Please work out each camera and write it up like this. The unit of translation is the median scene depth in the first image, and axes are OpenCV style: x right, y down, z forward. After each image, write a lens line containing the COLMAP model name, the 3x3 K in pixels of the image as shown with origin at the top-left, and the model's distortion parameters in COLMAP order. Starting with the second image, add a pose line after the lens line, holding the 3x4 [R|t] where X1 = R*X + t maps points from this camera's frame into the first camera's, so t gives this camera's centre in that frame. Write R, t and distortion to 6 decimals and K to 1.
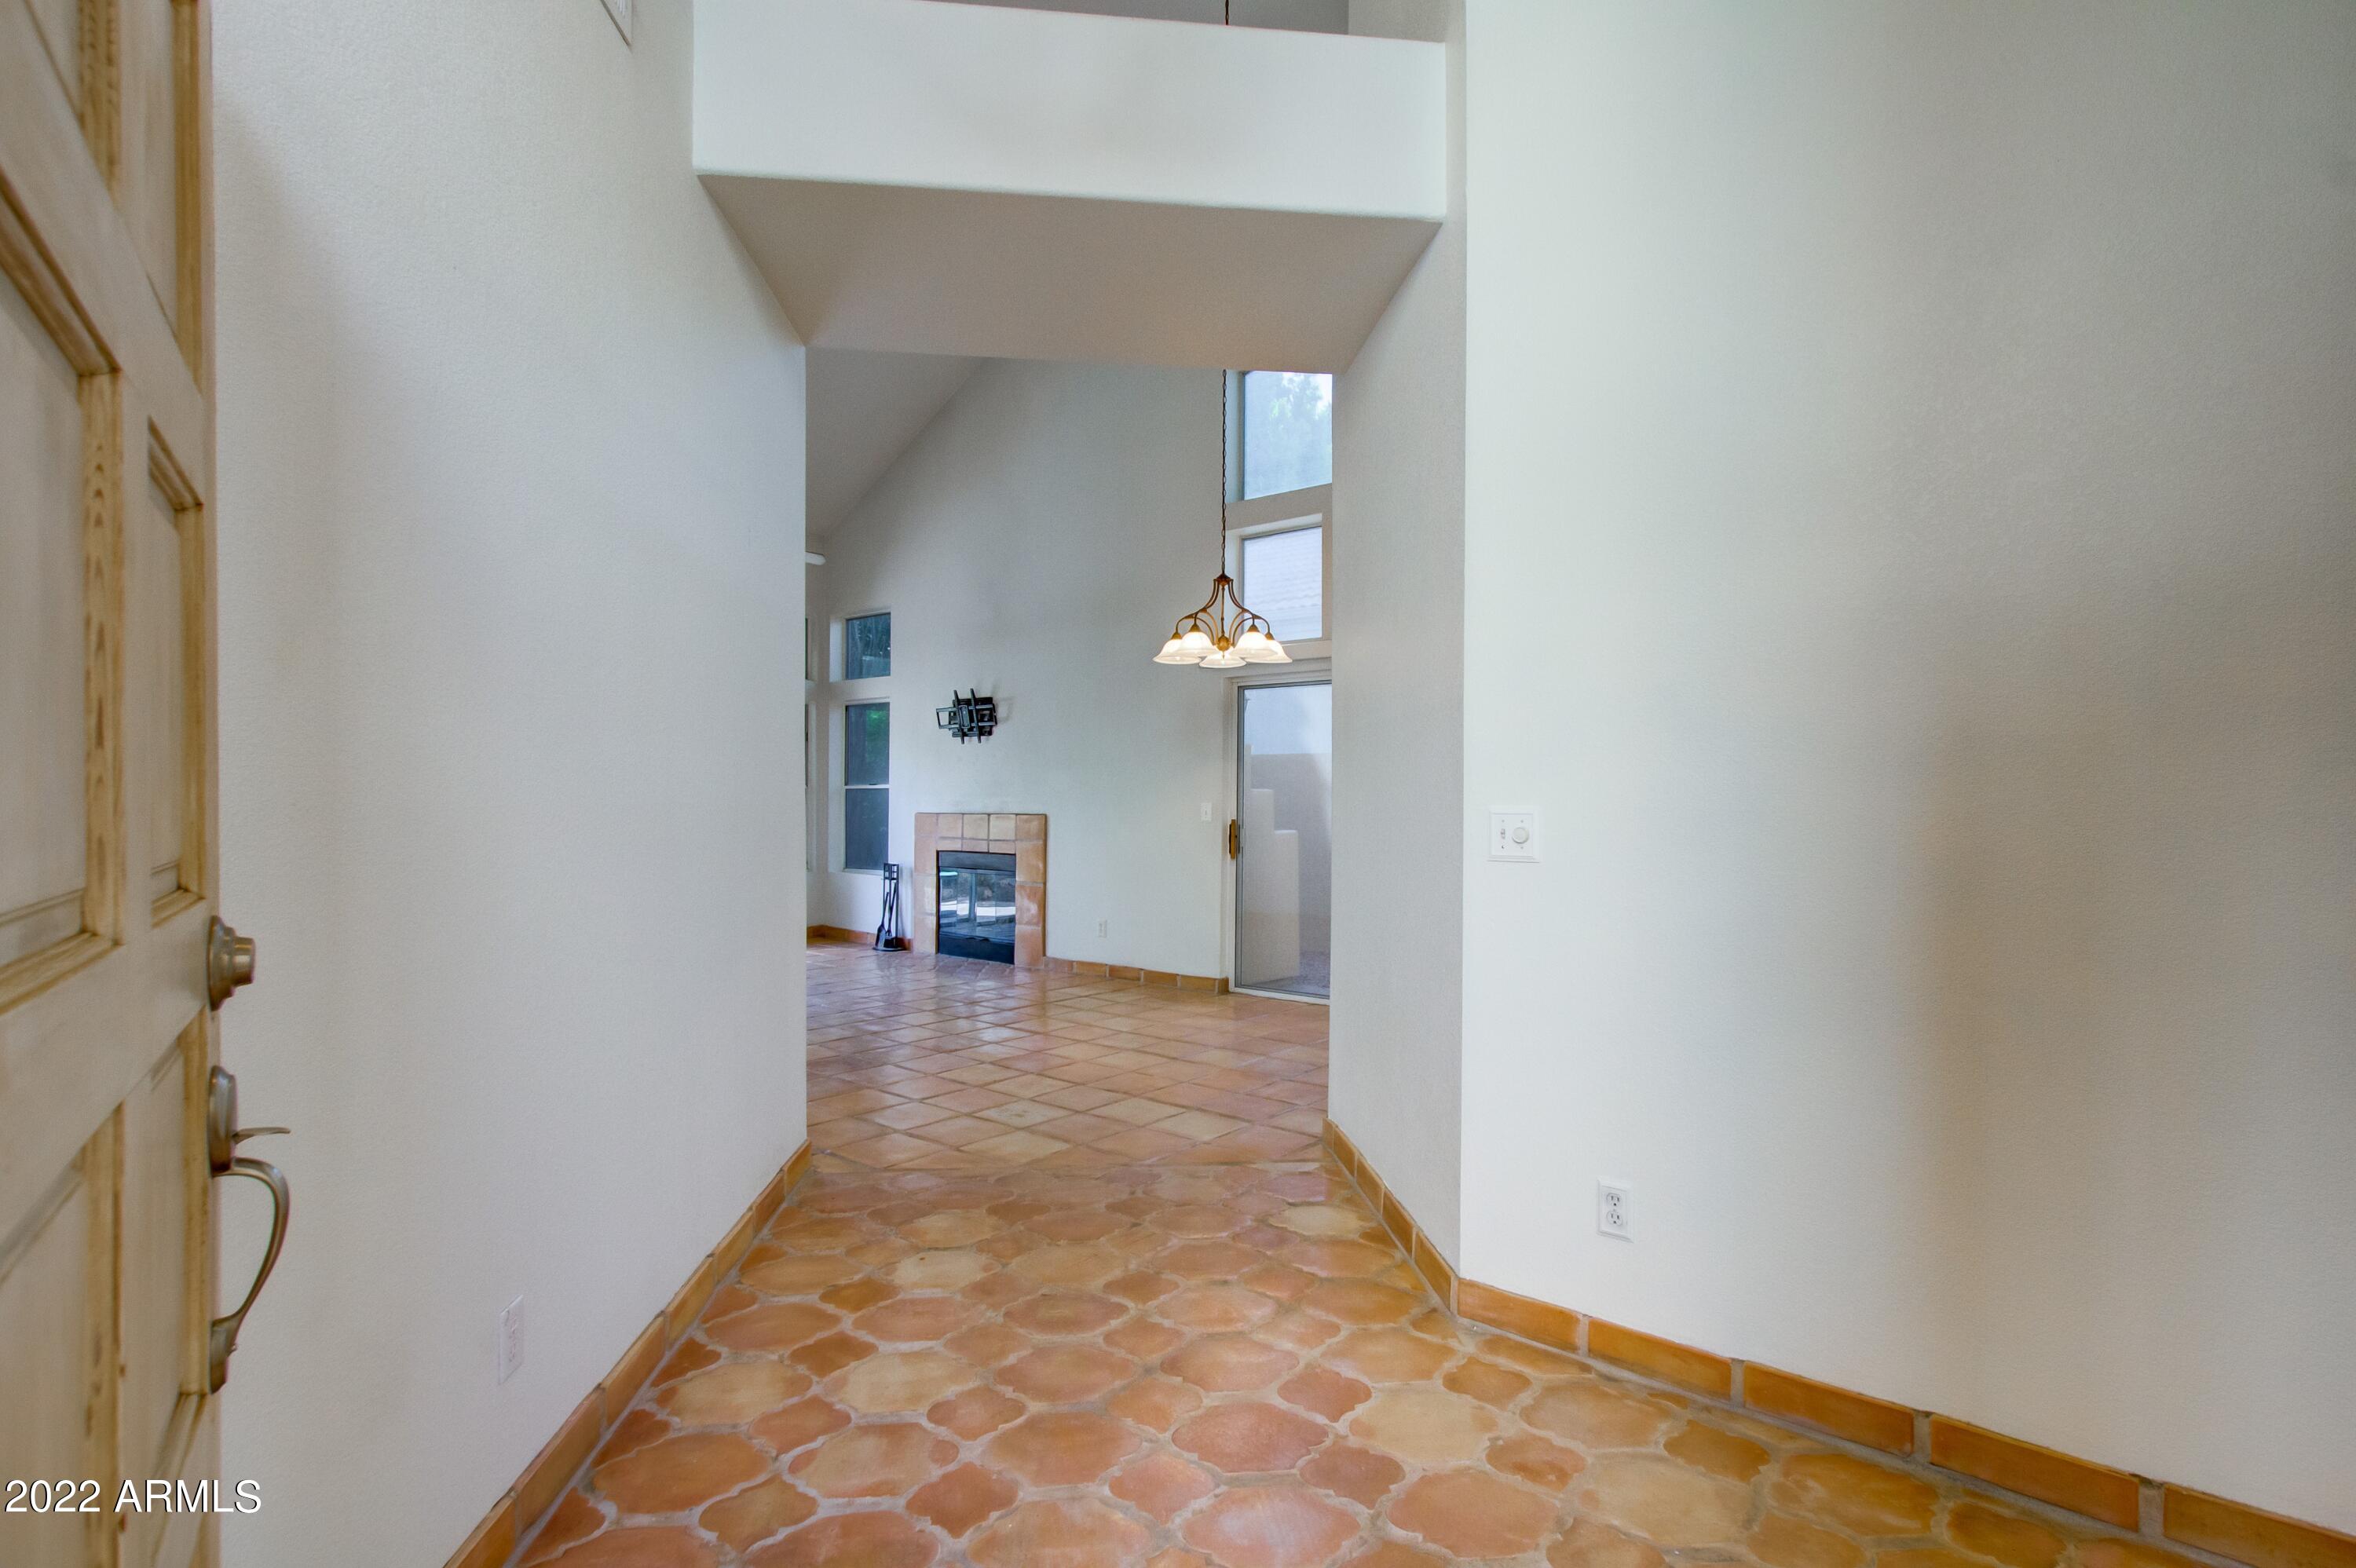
lens RADIAL K [[1091.2, 0, 1220.1], [0, 1091.2, 780.0], [0, 0, 1]] dist [0.000754, 0.000107]
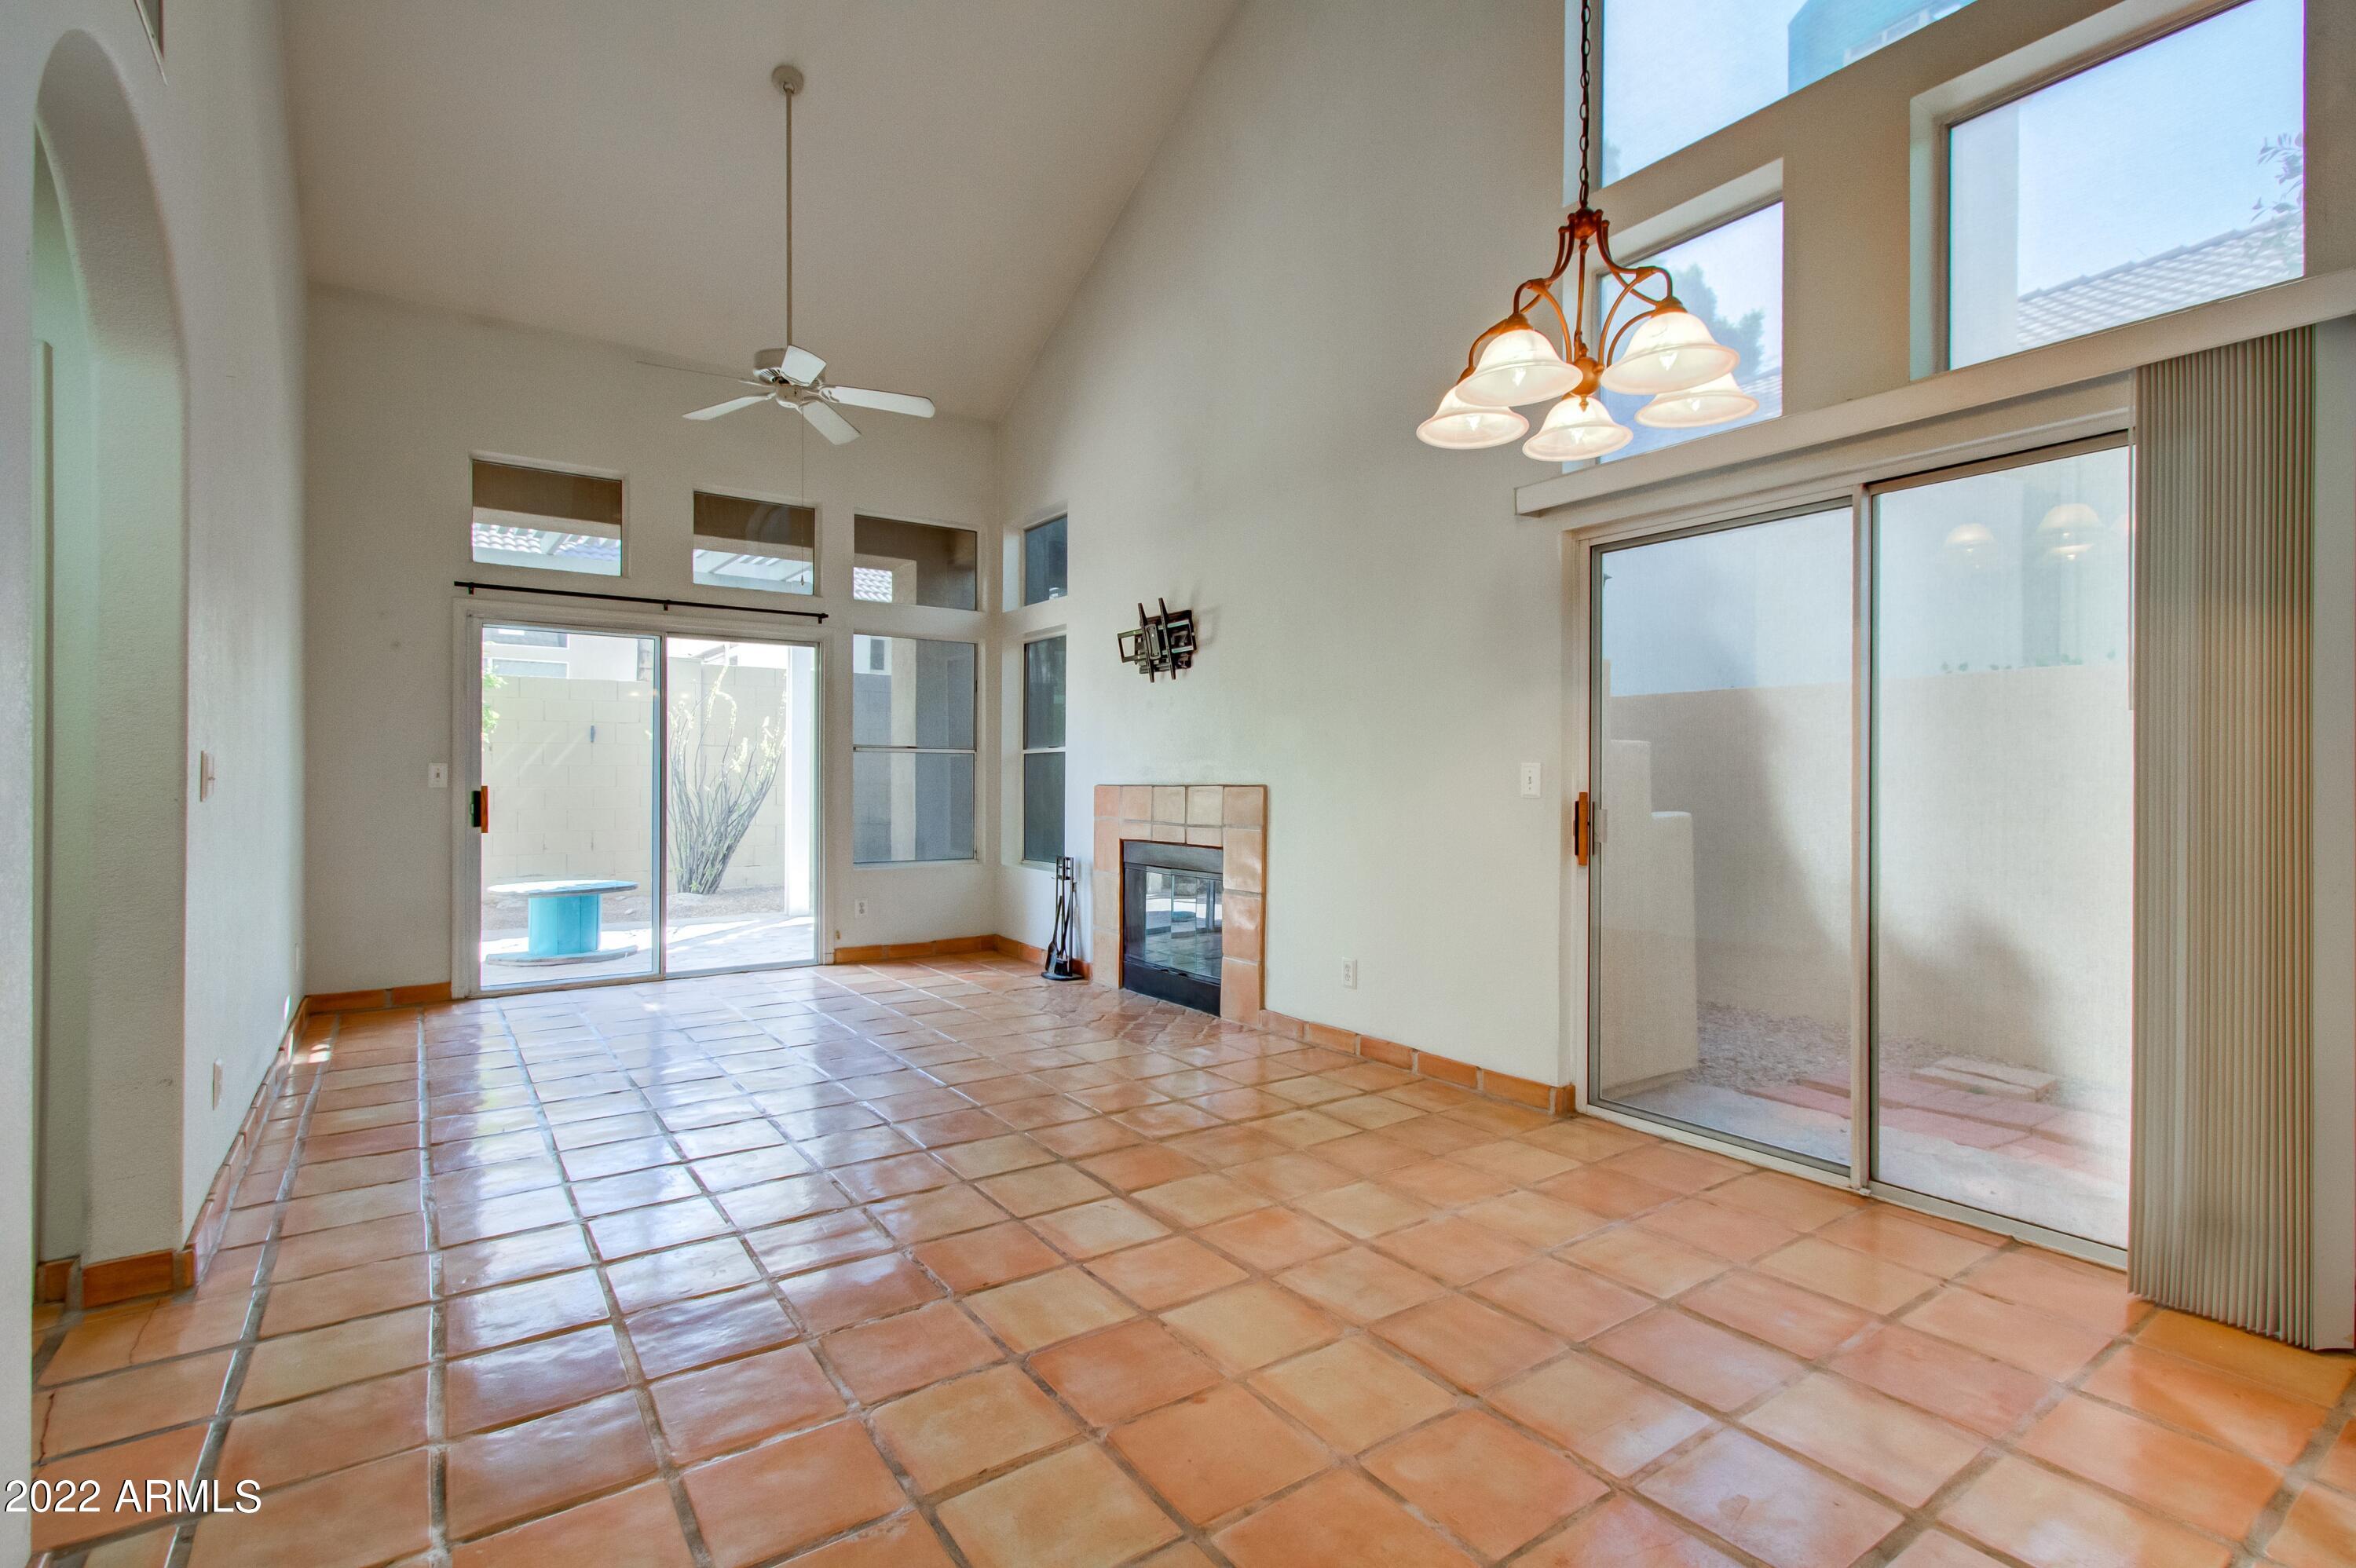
lens RADIAL K [[1091.2, 0, 1220.1], [0, 1091.2, 780.0], [0, 0, 1]] dist [0.000754, 0.000107]
pose [[0.963036, -0.002389, -0.269364, -0.013126], [0.007354, 0.999821, 0.017424, 0.016333], [0.269274, -0.018761, 0.962881, 0.366557]]
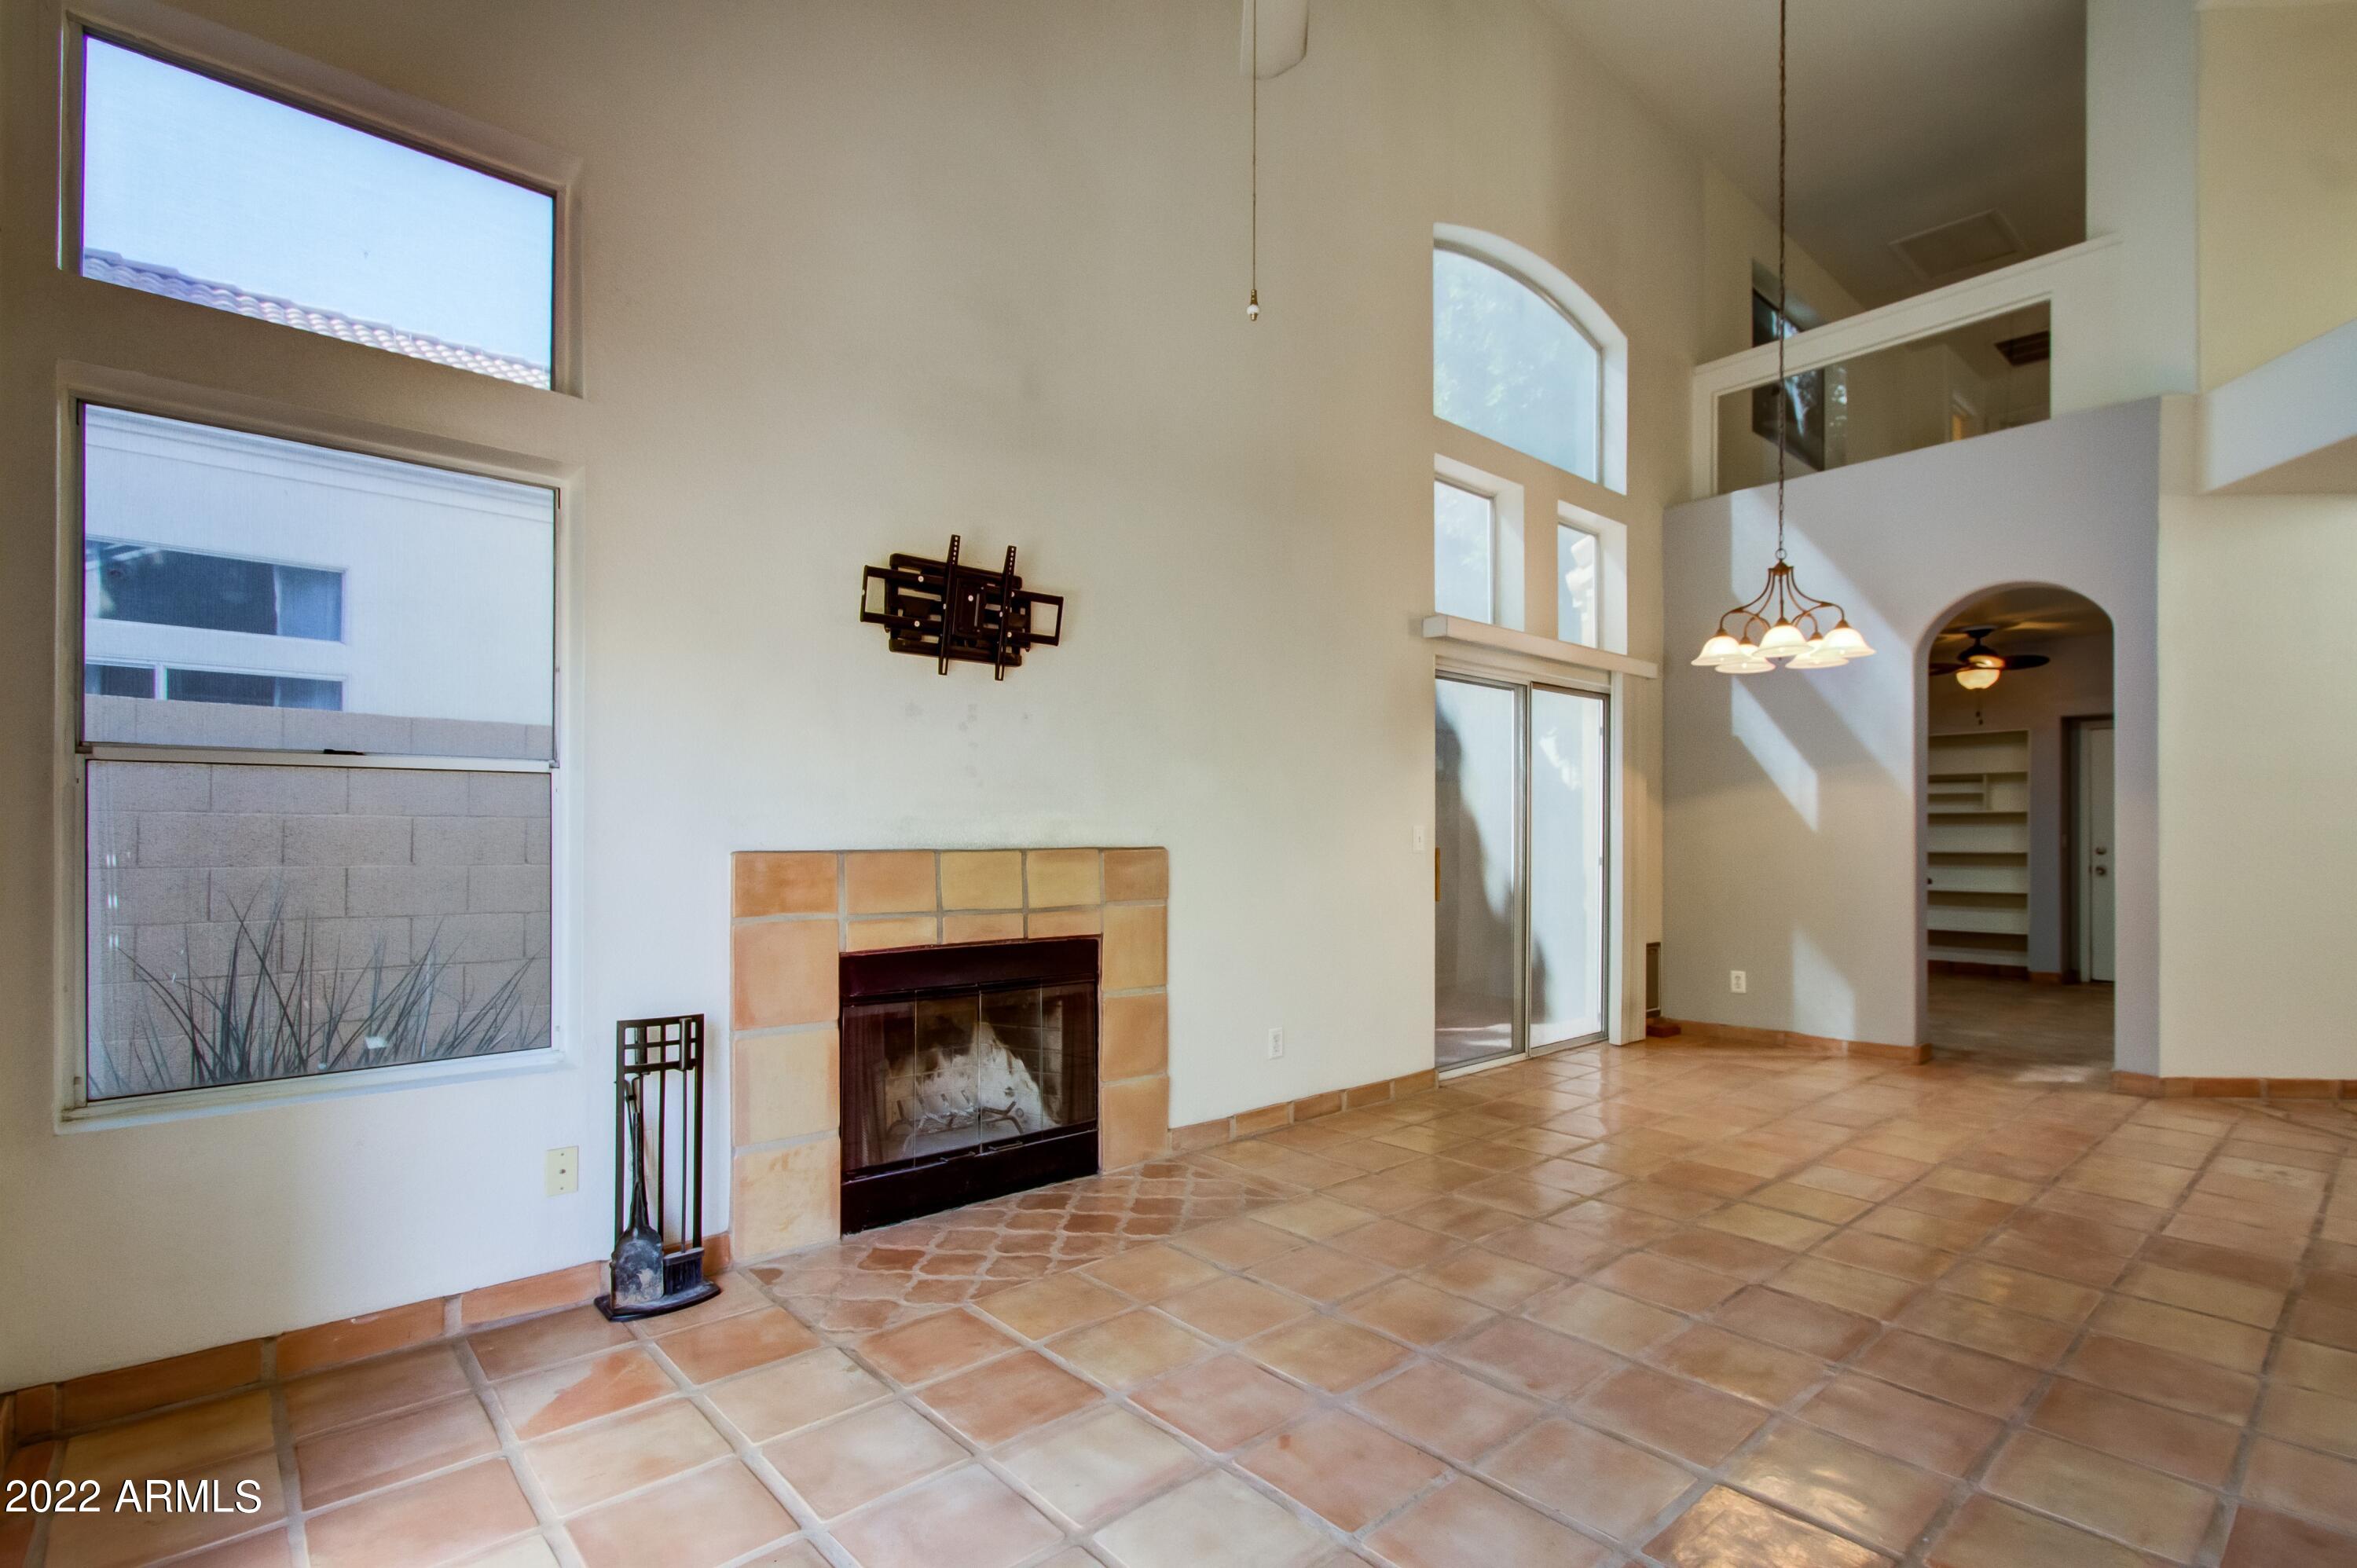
lens RADIAL K [[1096.0, 0, 1171.4], [0, 1096.0, 841.2], [0, 0, 1]] dist [0.000004, 0.000023]
pose [[0.189825, -0.003164, 0.981813, -0.626353], [-0.018414, 0.999807, 0.006782, 0.023932], [-0.981645, -0.019367, 0.189730, 0.864222]]
